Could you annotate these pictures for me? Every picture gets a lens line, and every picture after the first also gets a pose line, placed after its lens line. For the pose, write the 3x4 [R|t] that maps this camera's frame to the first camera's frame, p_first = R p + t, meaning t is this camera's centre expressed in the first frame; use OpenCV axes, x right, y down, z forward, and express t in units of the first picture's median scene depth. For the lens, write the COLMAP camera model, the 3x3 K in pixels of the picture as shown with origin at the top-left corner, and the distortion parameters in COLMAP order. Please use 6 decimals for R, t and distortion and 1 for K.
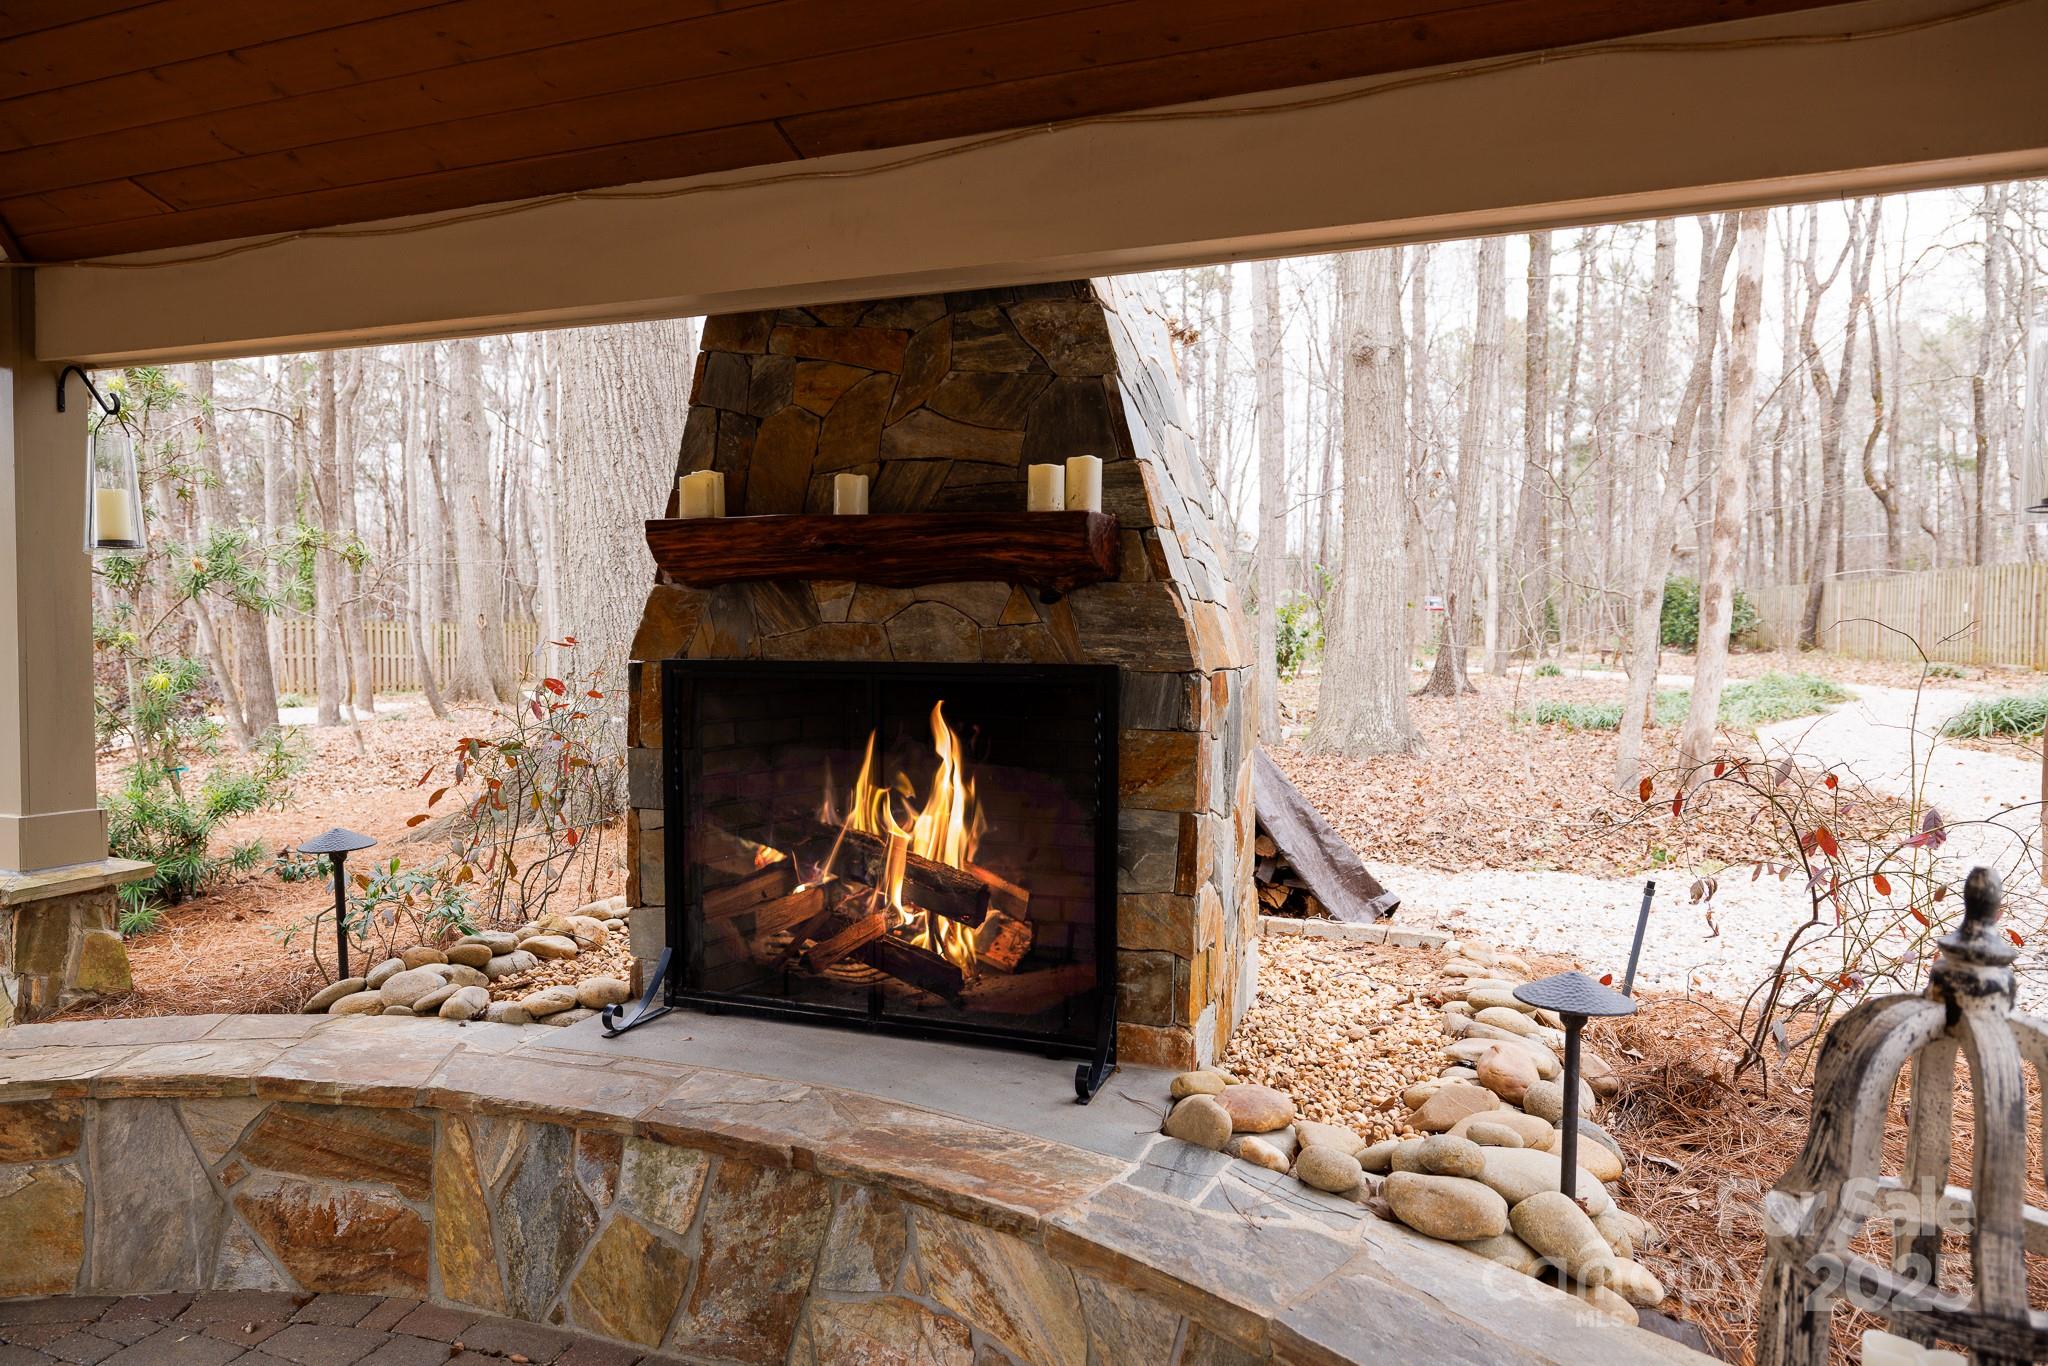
lens RADIAL K [[1210.5, 0, 1026.2], [0, 1210.5, 686.1], [0, 0, 1]] dist [0.005079, 0.001637]
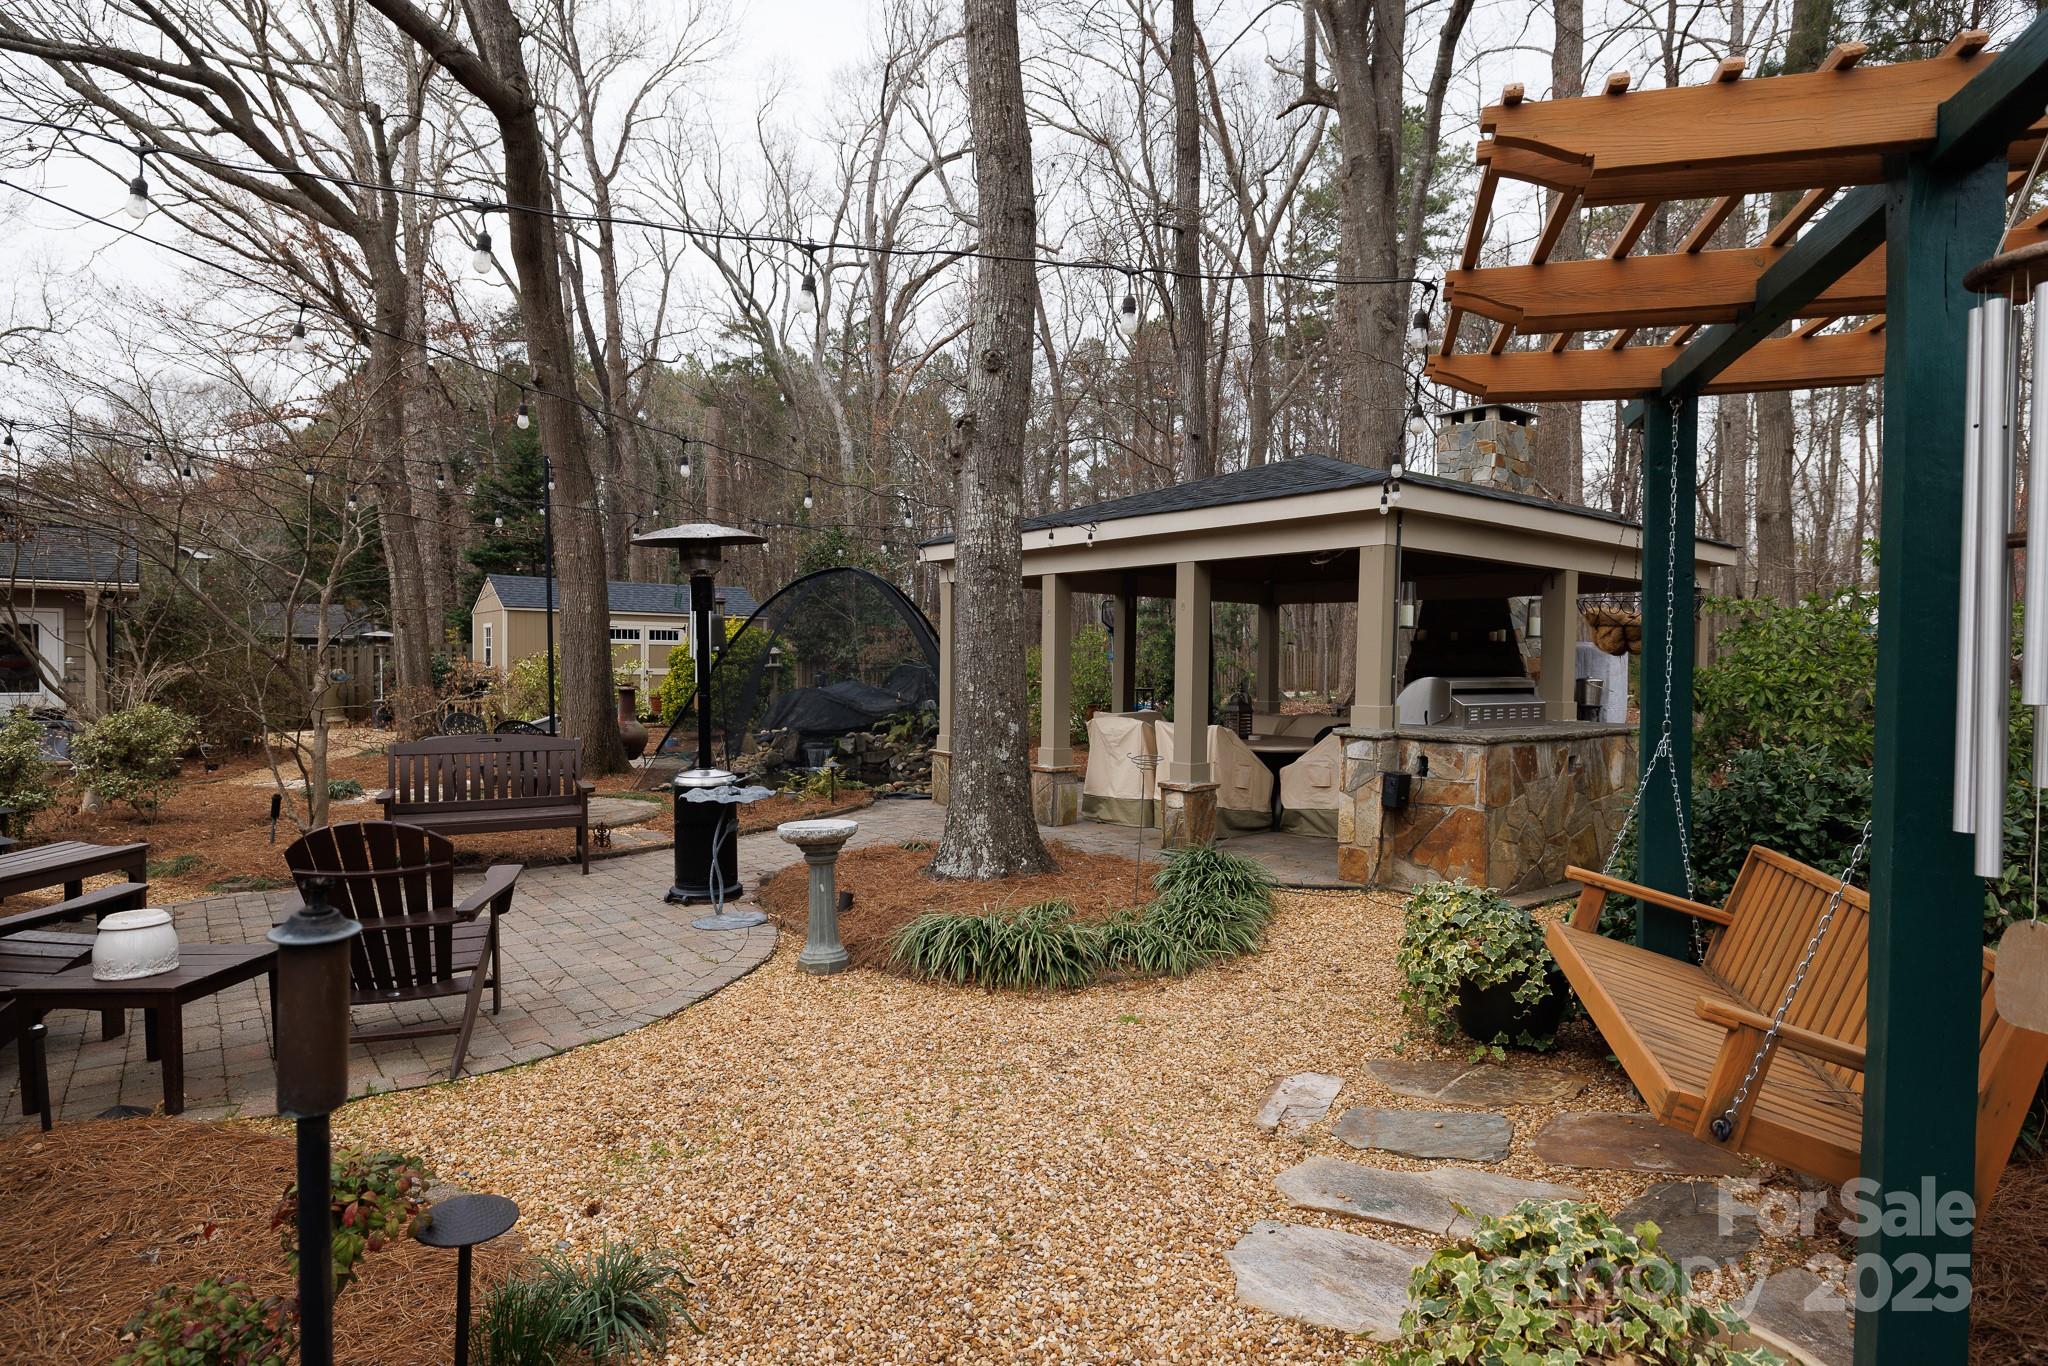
lens RADIAL K [[1107.5, 0, 1019.9], [0, 1107.5, 686.0], [0, 0, 1]] dist [0.001578, -0.000547]
pose [[0.849313, 0.014050, -0.527702, 0.779231], [-0.024803, 0.999604, -0.013304, 0.157117], [0.527306, 0.024388, 0.849325, -3.979134]]
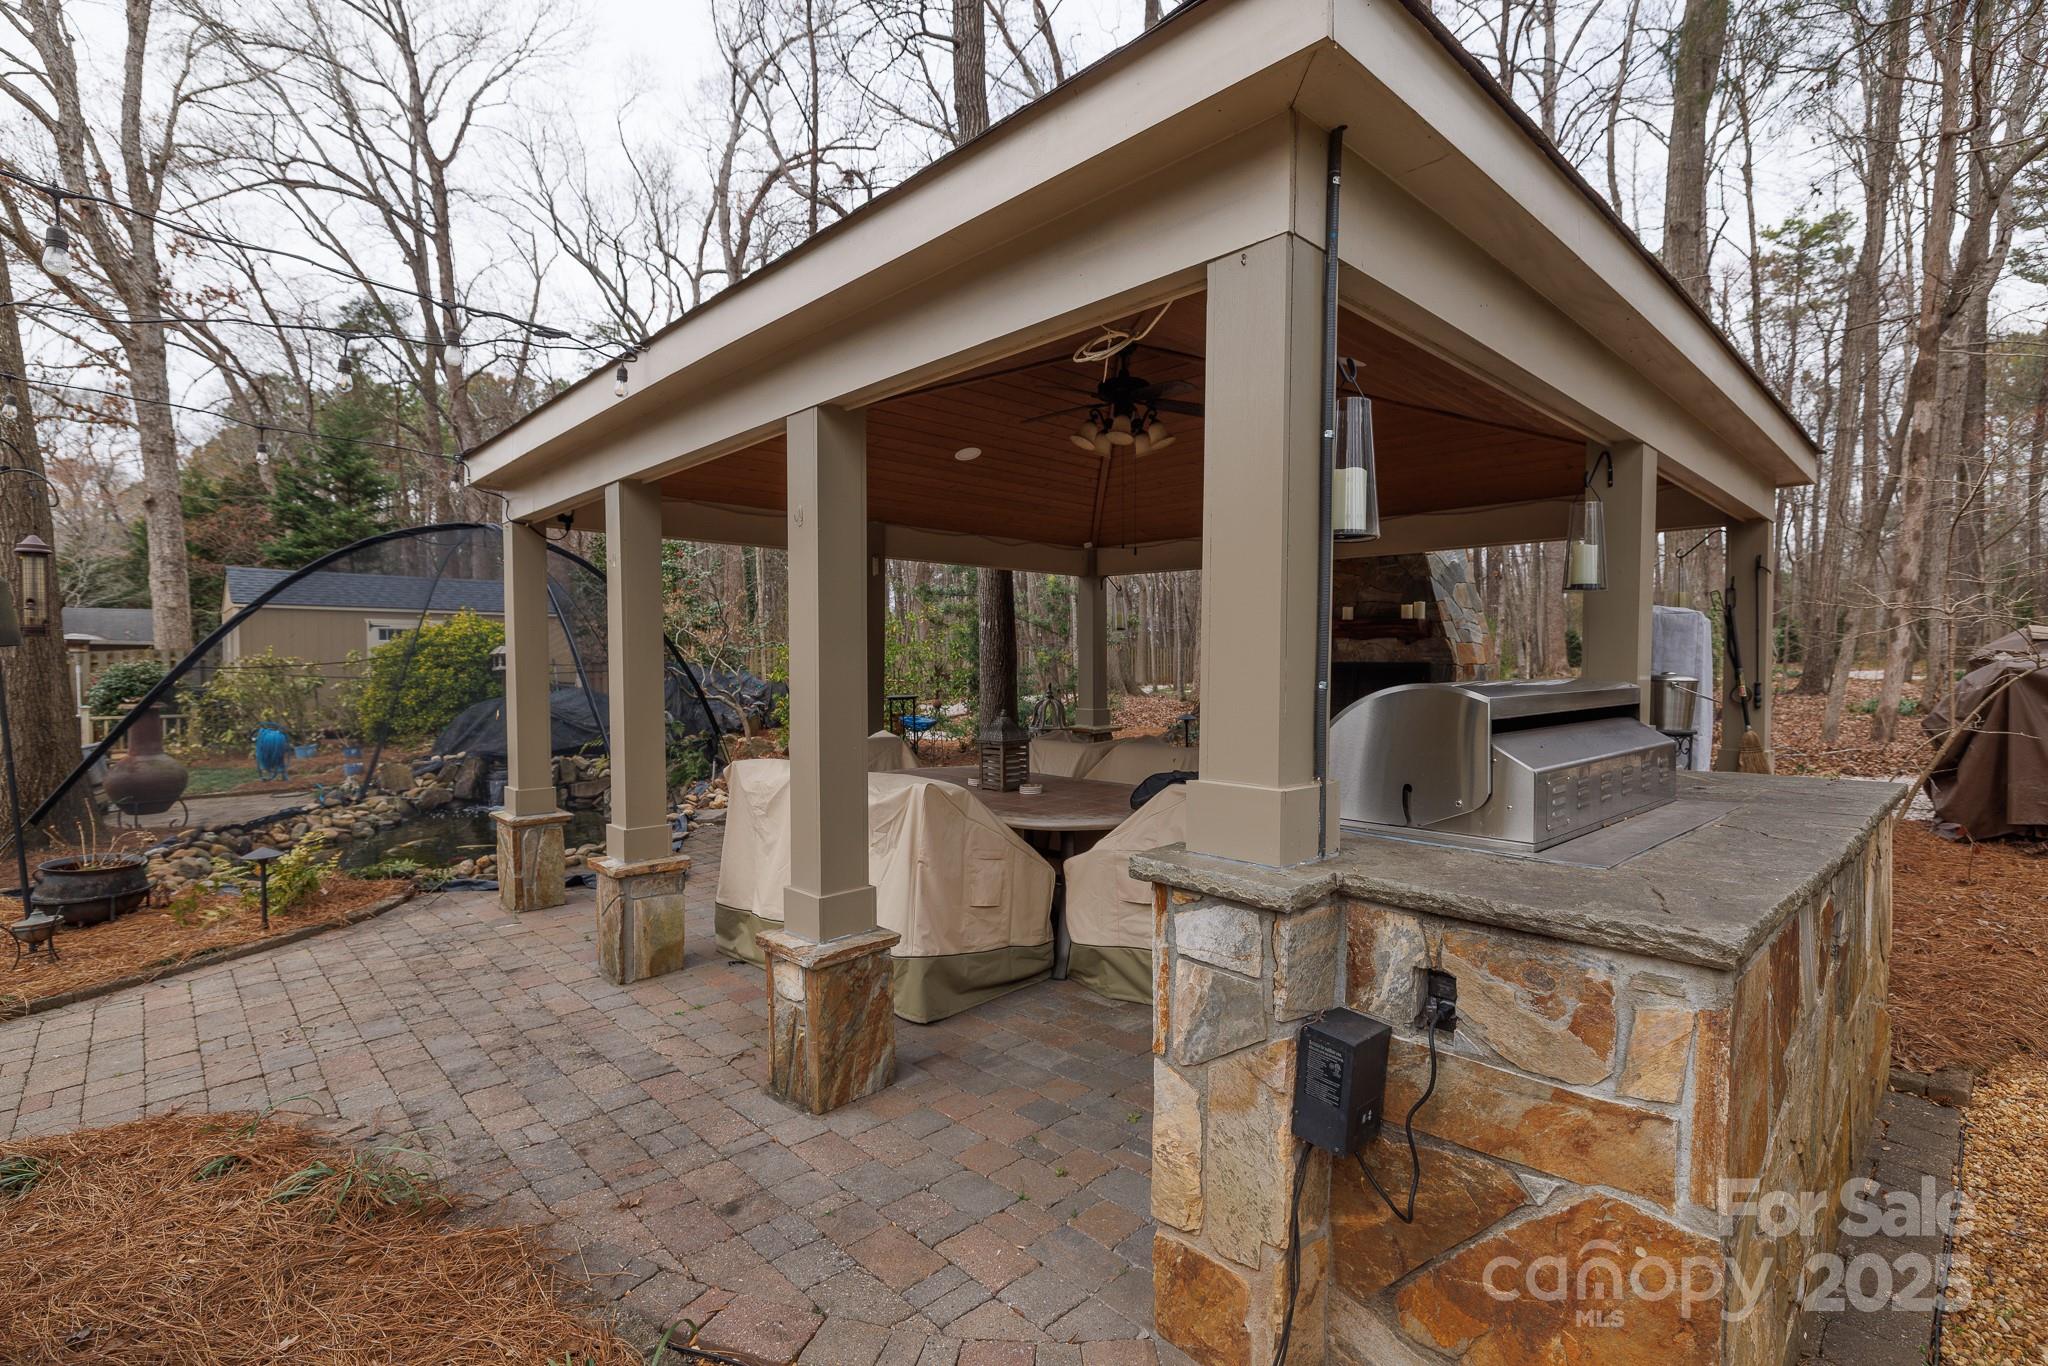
lens RADIAL K [[938.4, 0, 1027.0], [0, 938.4, 682.5], [0, 0, 1]] dist [-0.000728, 0.000522]
pose [[0.897280, 0.001186, -0.441461, 0.222034], [-0.007563, 0.999891, -0.012685, 0.081730], [0.441398, 0.014721, 0.897191, -1.859545]]
